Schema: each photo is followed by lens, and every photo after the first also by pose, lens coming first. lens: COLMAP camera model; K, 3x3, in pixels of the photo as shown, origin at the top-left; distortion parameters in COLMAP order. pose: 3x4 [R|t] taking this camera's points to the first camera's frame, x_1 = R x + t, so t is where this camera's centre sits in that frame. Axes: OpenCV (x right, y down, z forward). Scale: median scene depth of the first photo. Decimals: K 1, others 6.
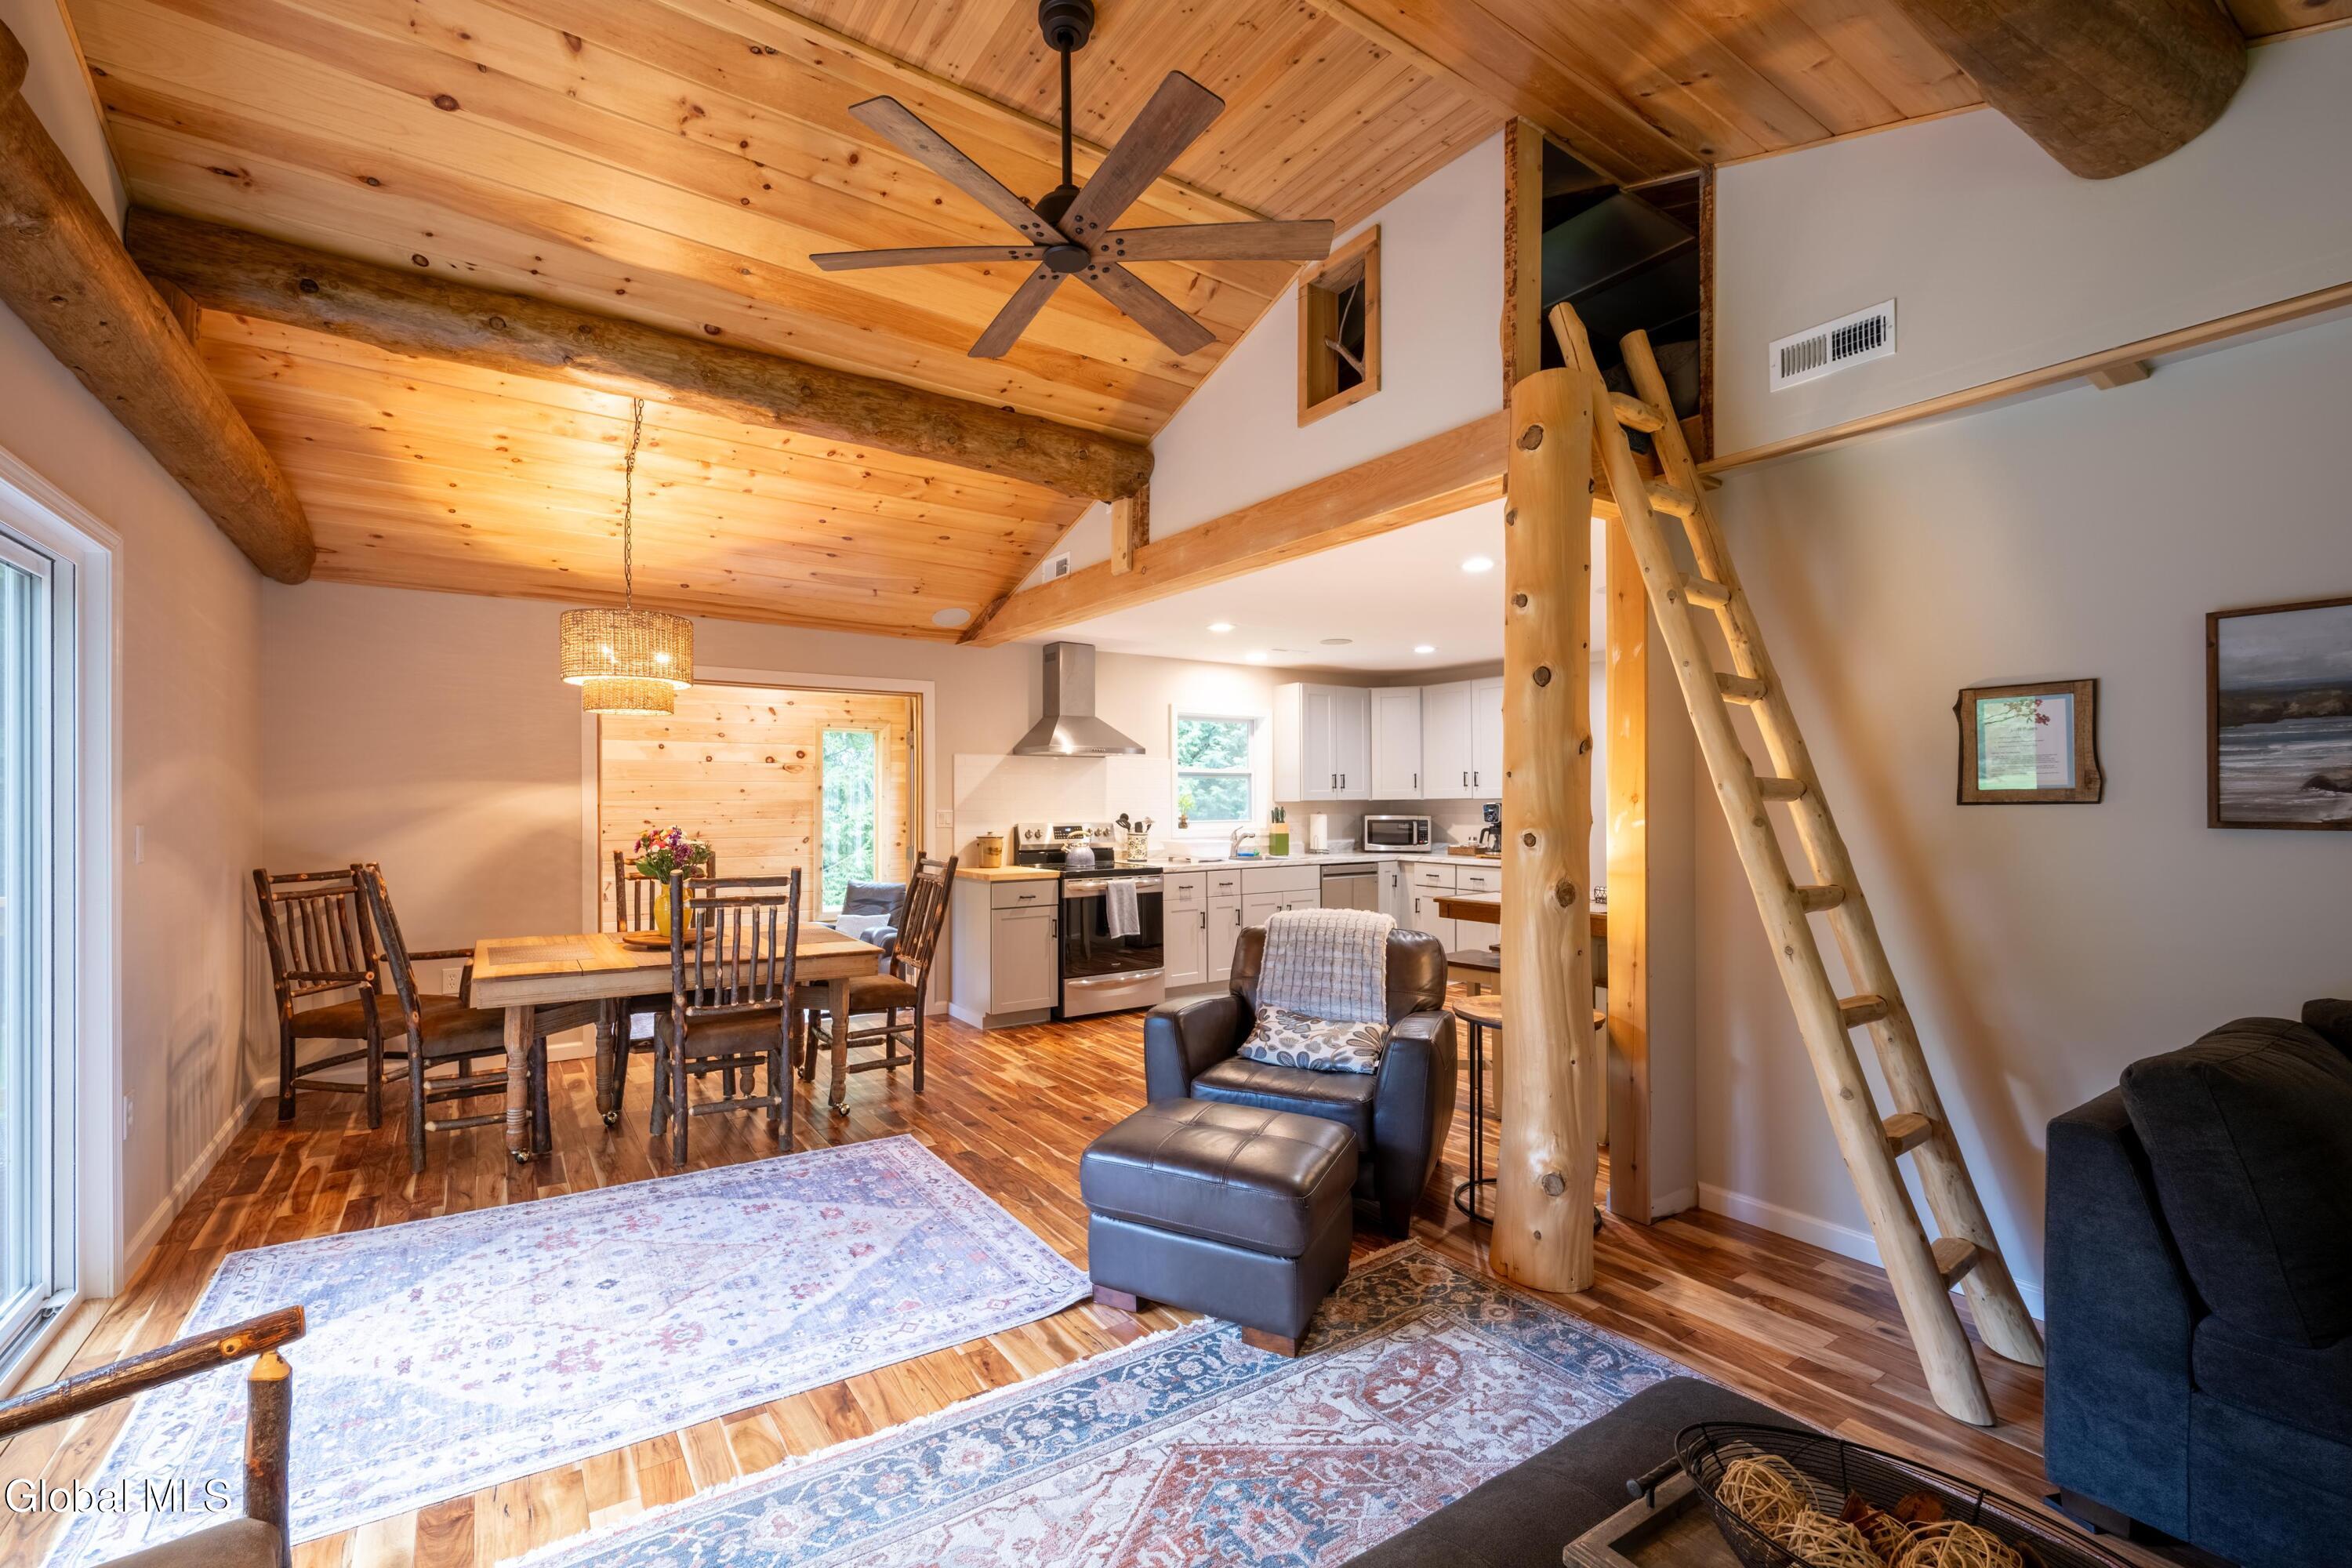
lens RADIAL K [[990.8, 0, 1112.9], [0, 990.8, 795.9], [0, 0, 1]] dist [-0.001014, -0.000131]
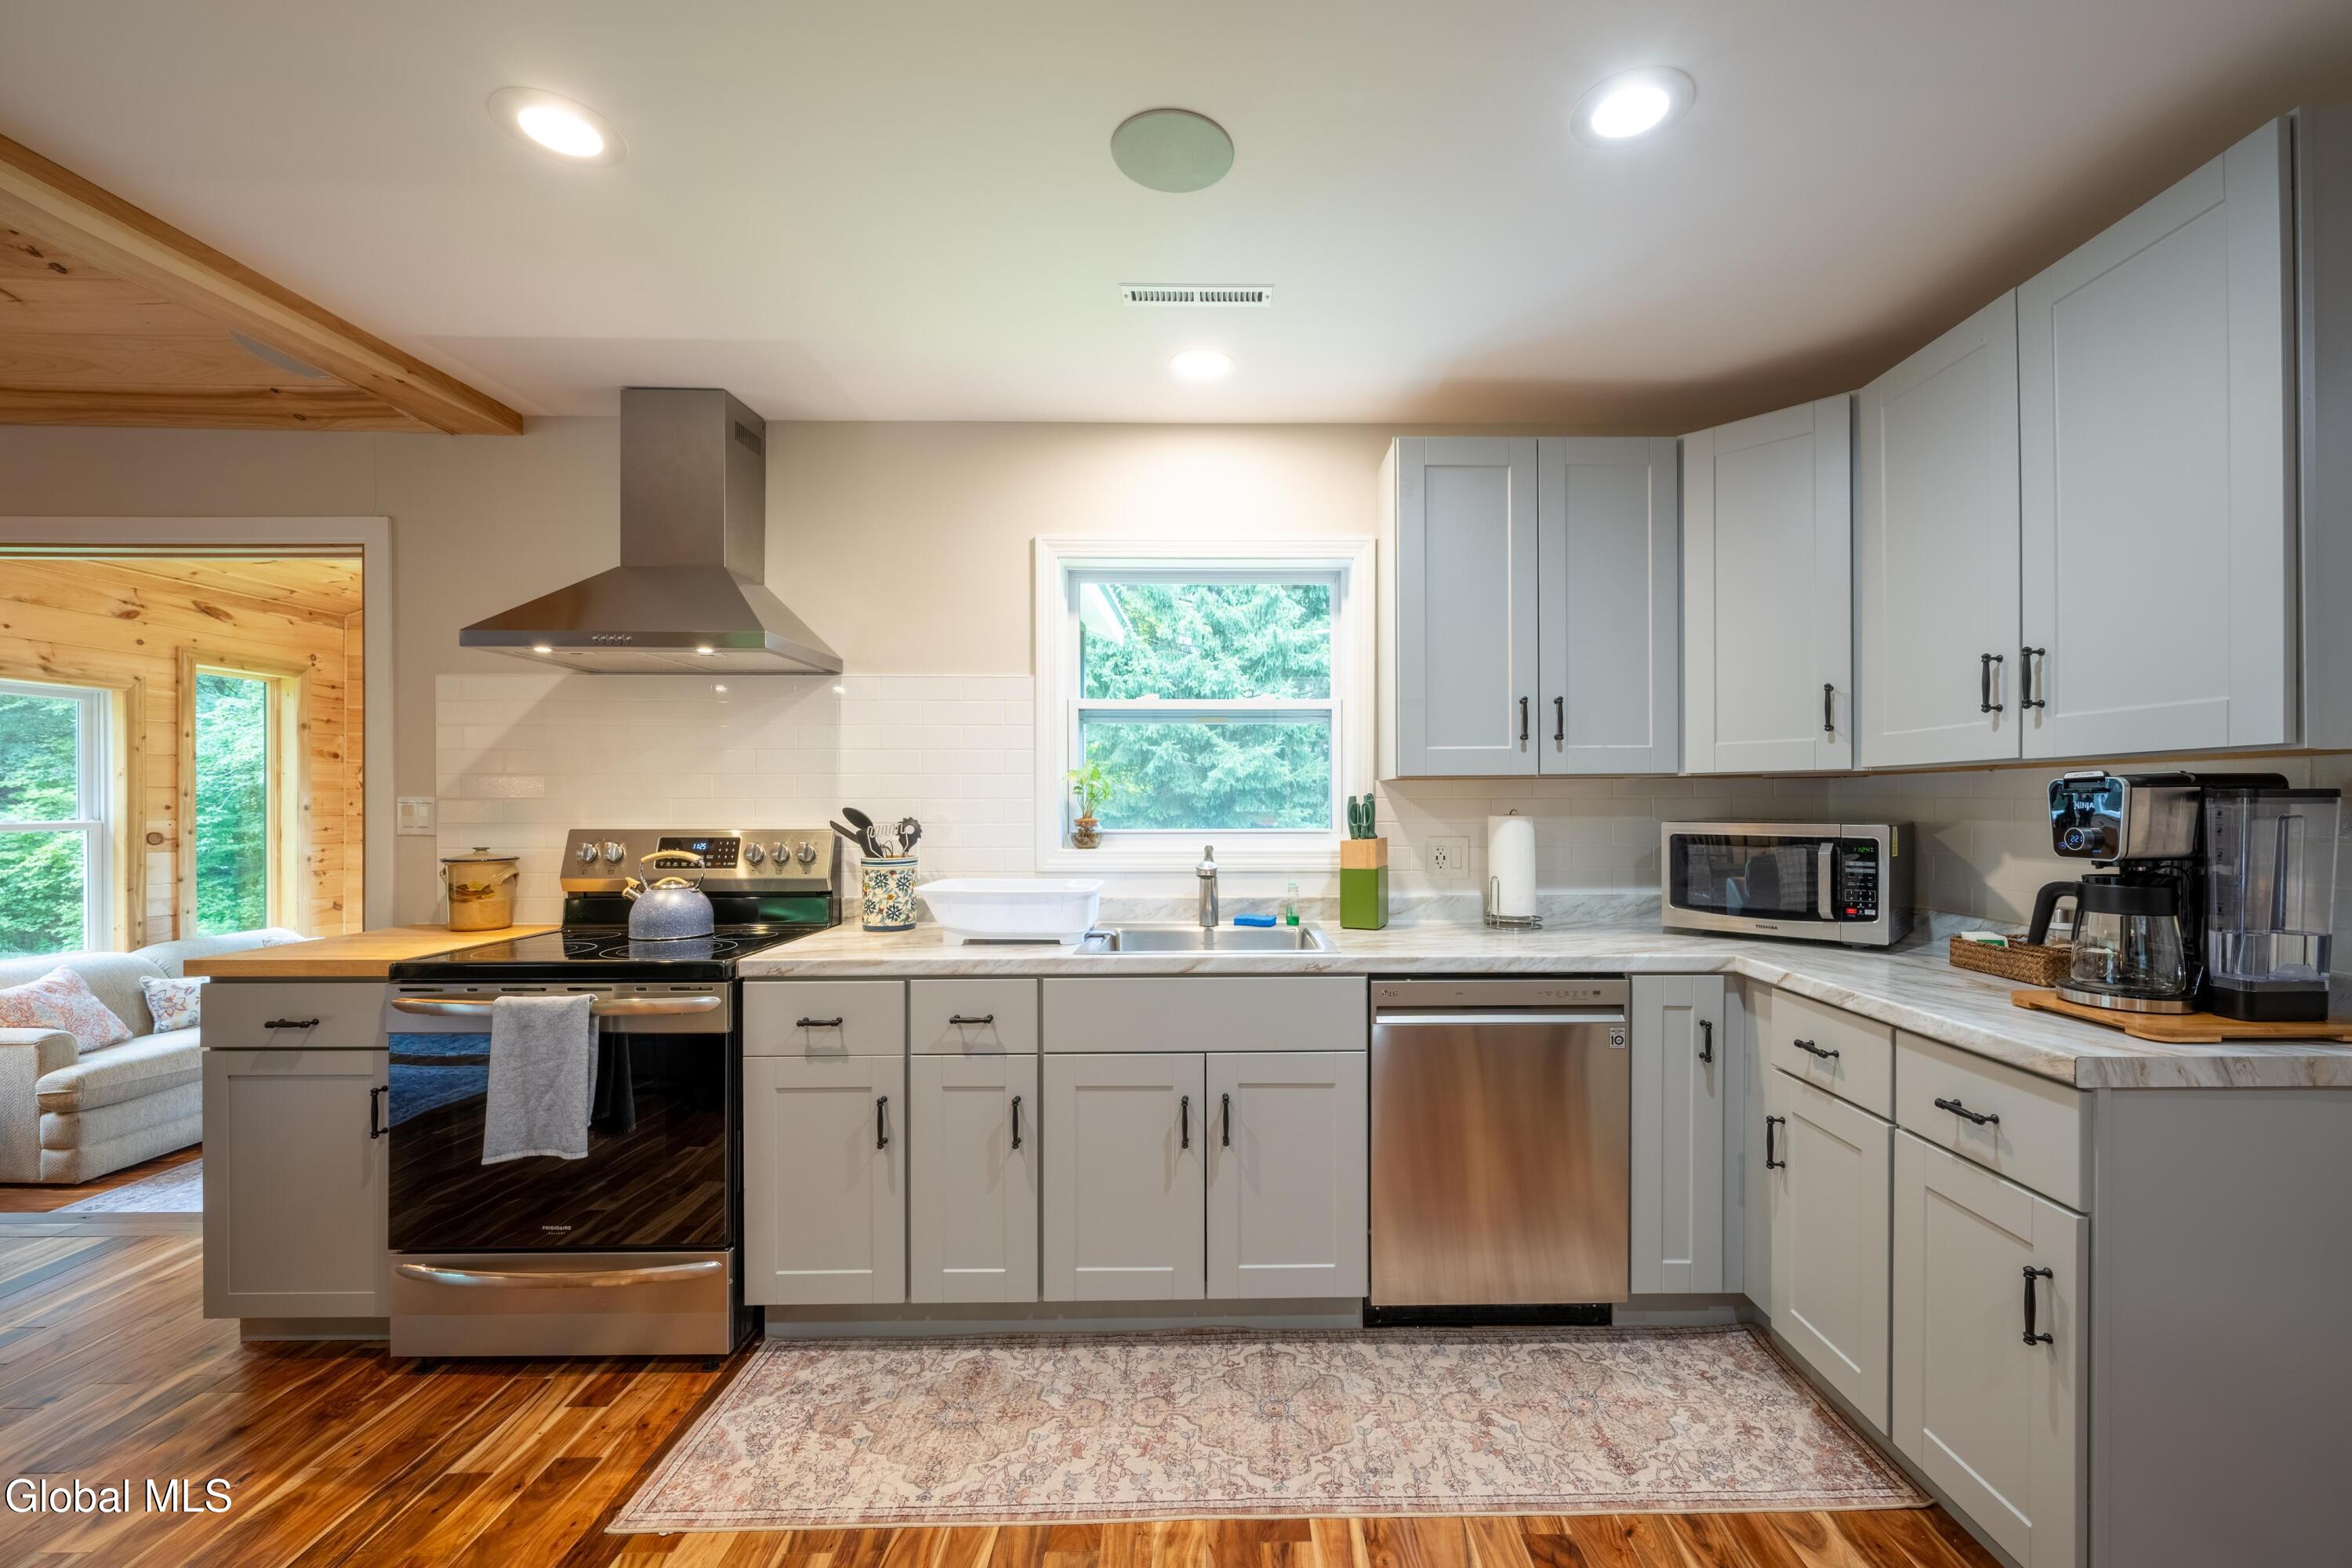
lens RADIAL K [[981.4, 0, 1235.7], [0, 981.4, 793.7], [0, 0, 1]] dist [0.001070, 0.000358]
pose [[0.845679, 0.000366, -0.533692, 0.316180], [0.000238, 0.999999, 0.001062, 0.010328], [0.533692, -0.001025, 0.845678, 0.660247]]
